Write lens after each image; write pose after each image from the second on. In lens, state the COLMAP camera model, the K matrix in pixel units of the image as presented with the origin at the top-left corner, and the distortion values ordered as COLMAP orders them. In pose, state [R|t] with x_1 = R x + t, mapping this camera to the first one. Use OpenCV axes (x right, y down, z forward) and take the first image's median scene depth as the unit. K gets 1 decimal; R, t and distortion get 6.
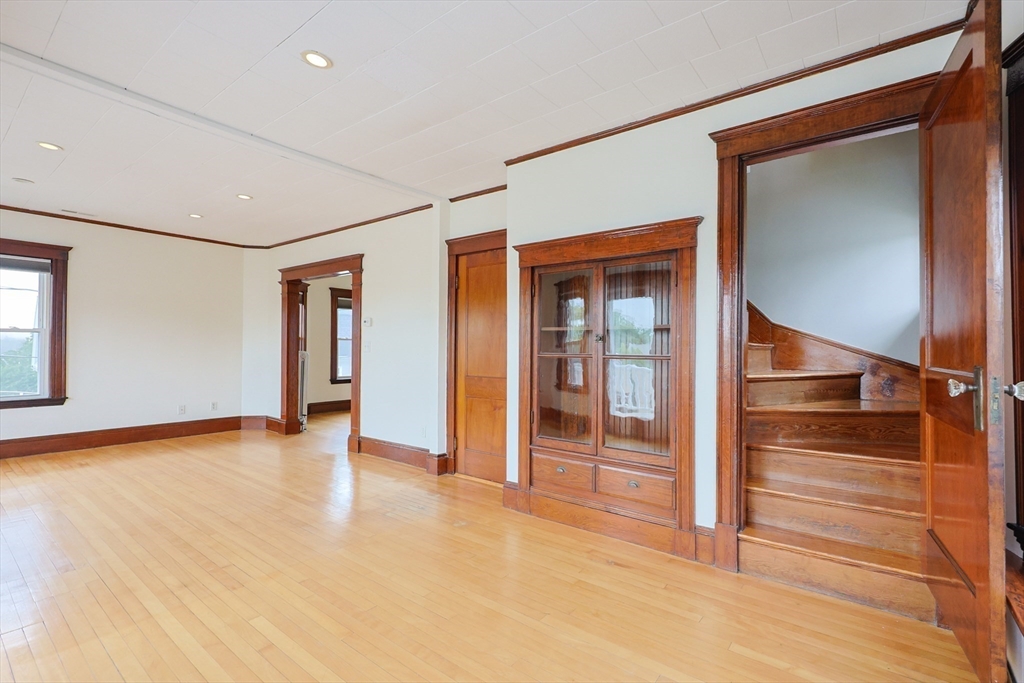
lens RADIAL K [[470.7, 0, 518.3], [0, 470.7, 342.5], [0, 0, 1]] dist [0.005648, 0.001234]
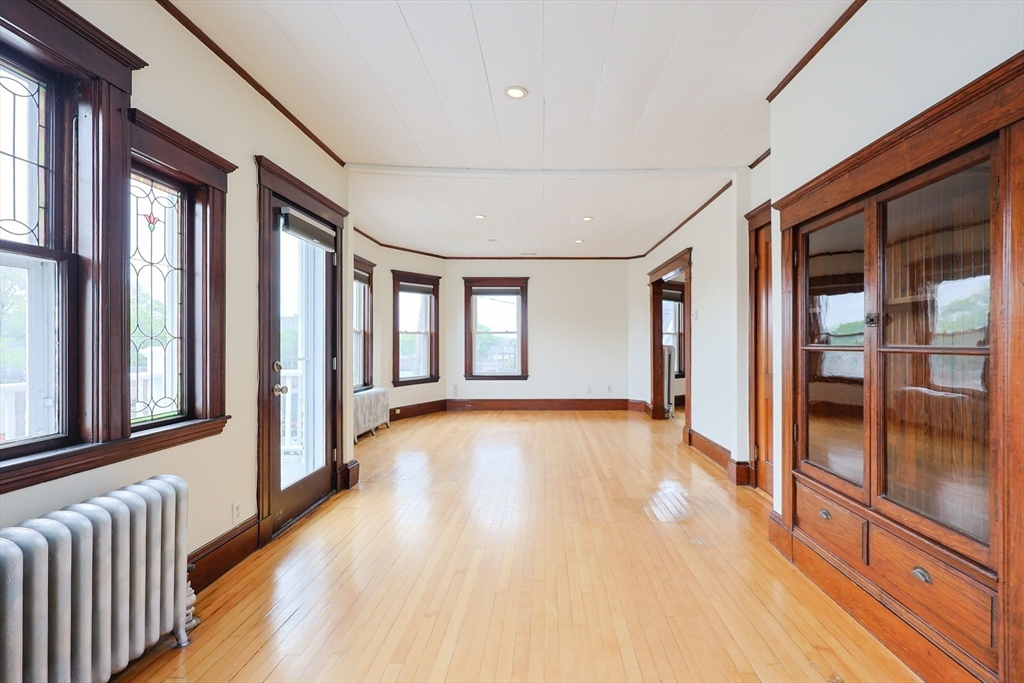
lens RADIAL K [[438.8, 0, 530.3], [0, 438.8, 343.6], [0, 0, 1]] dist [-0.003070, 0.000699]
pose [[0.602951, -0.005728, -0.797758, 0.247149], [0.015587, 0.999868, 0.004602, 0.008214], [0.797626, -0.015210, 0.602960, 0.199620]]
